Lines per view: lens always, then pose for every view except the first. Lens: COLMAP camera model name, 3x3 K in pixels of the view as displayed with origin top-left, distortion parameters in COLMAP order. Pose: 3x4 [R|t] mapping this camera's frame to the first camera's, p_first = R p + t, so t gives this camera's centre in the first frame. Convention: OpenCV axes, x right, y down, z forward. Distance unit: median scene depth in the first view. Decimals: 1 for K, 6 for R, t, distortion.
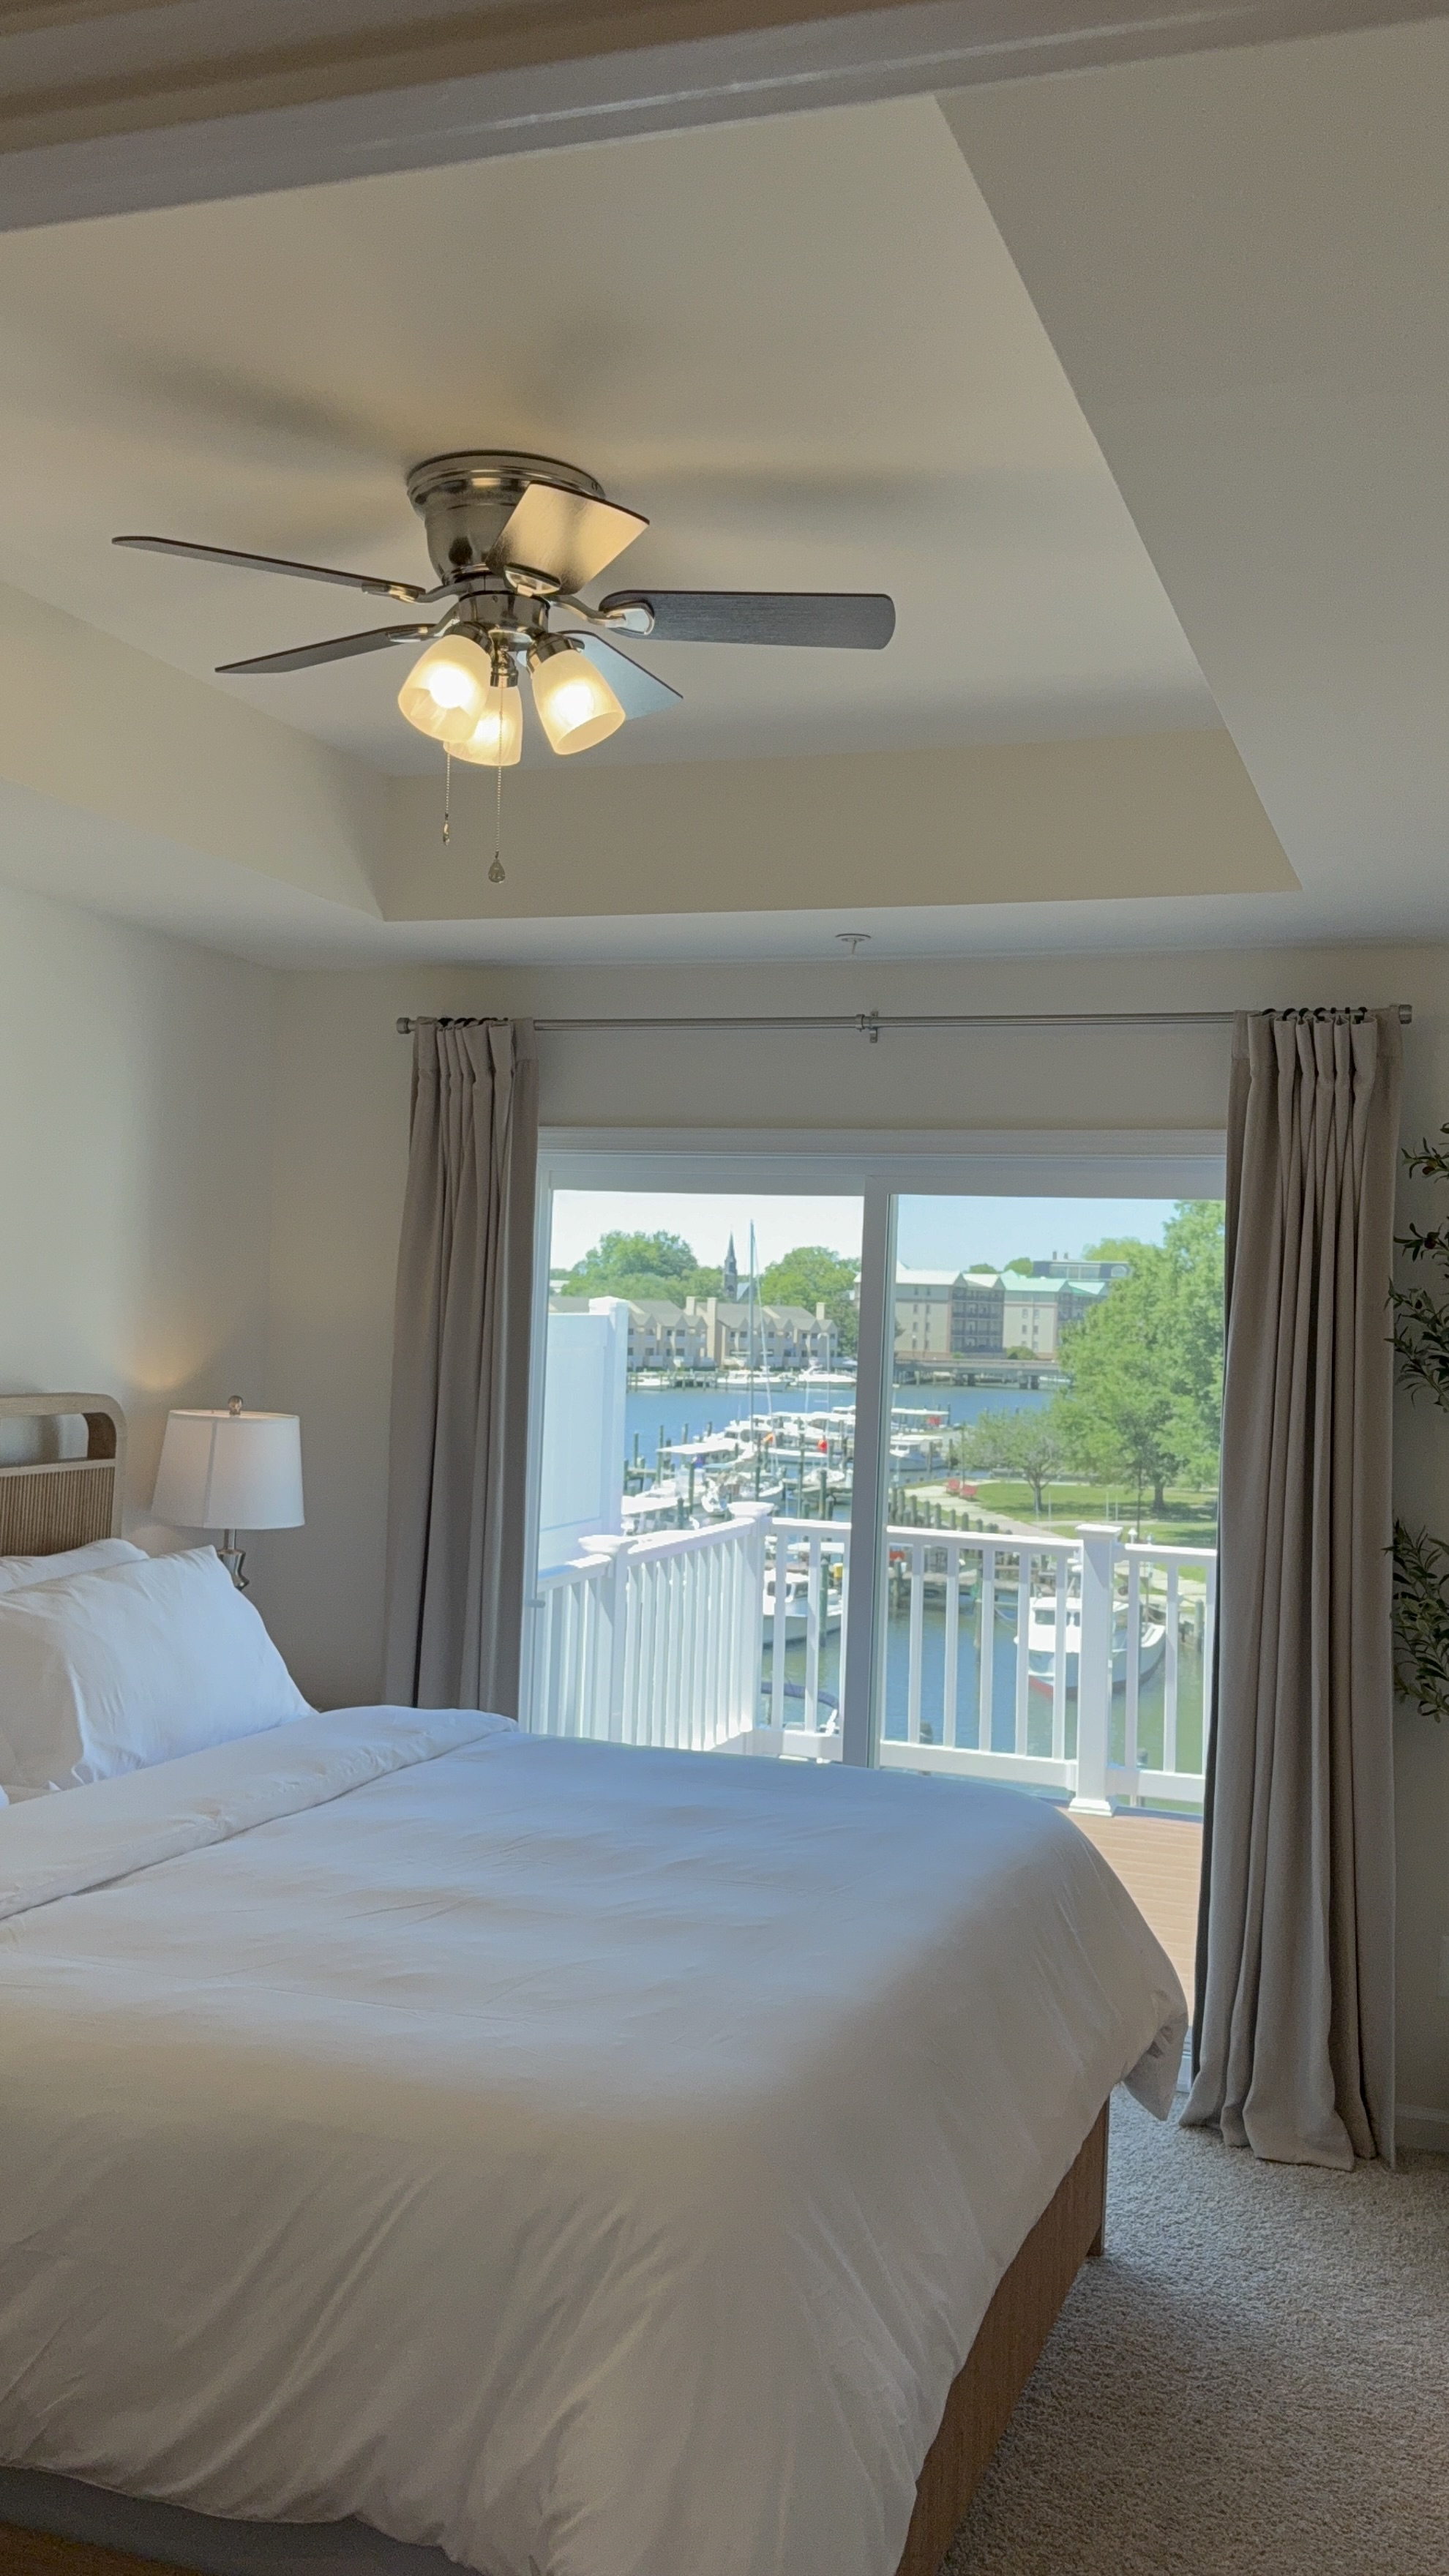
lens RADIAL K [[2225.3, 0, 723.6], [0, 2225.3, 1291.2], [0, 0, 1]] dist [-0.013918, -0.021870]
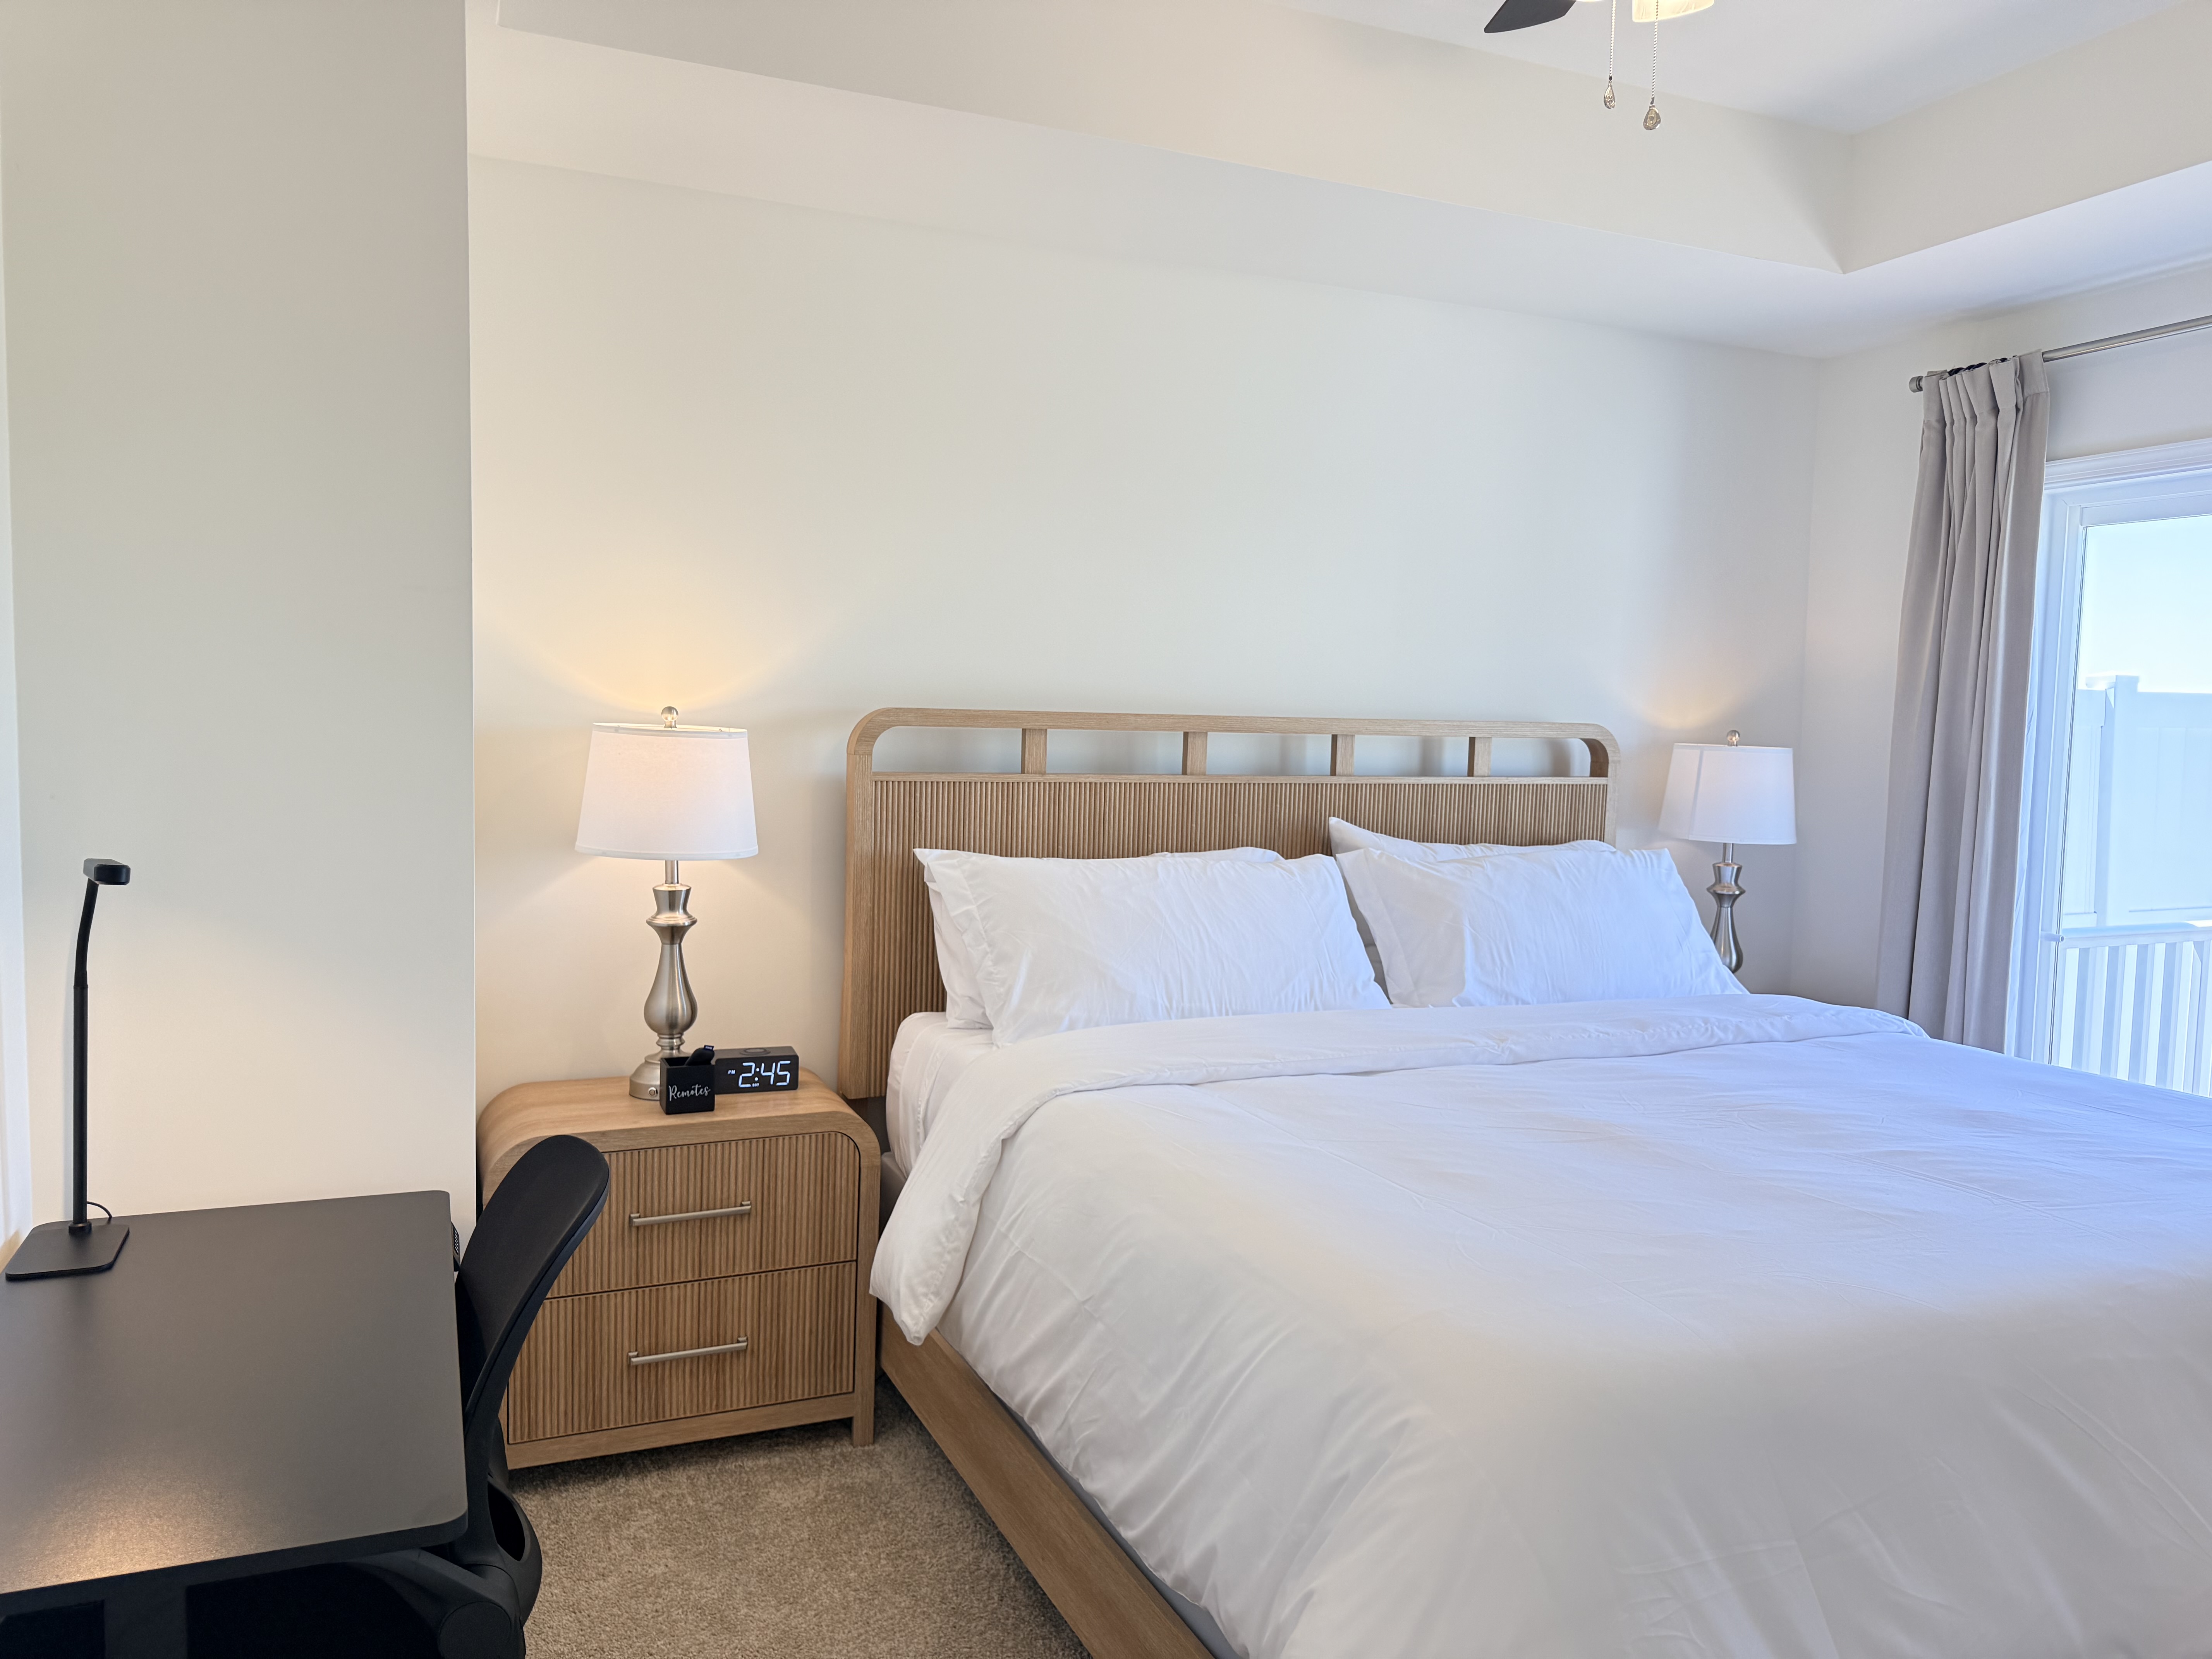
lens RADIAL K [[1577.4, 0, 1113.5], [0, 1577.4, 822.1], [0, 0, 1]] dist [0.087719, 0.002353]
pose [[0.699986, 0.041966, -0.712923, 0.163235], [-0.000717, 0.998313, 0.058061, 0.049606], [0.714156, -0.040131, 0.698835, 0.187835]]
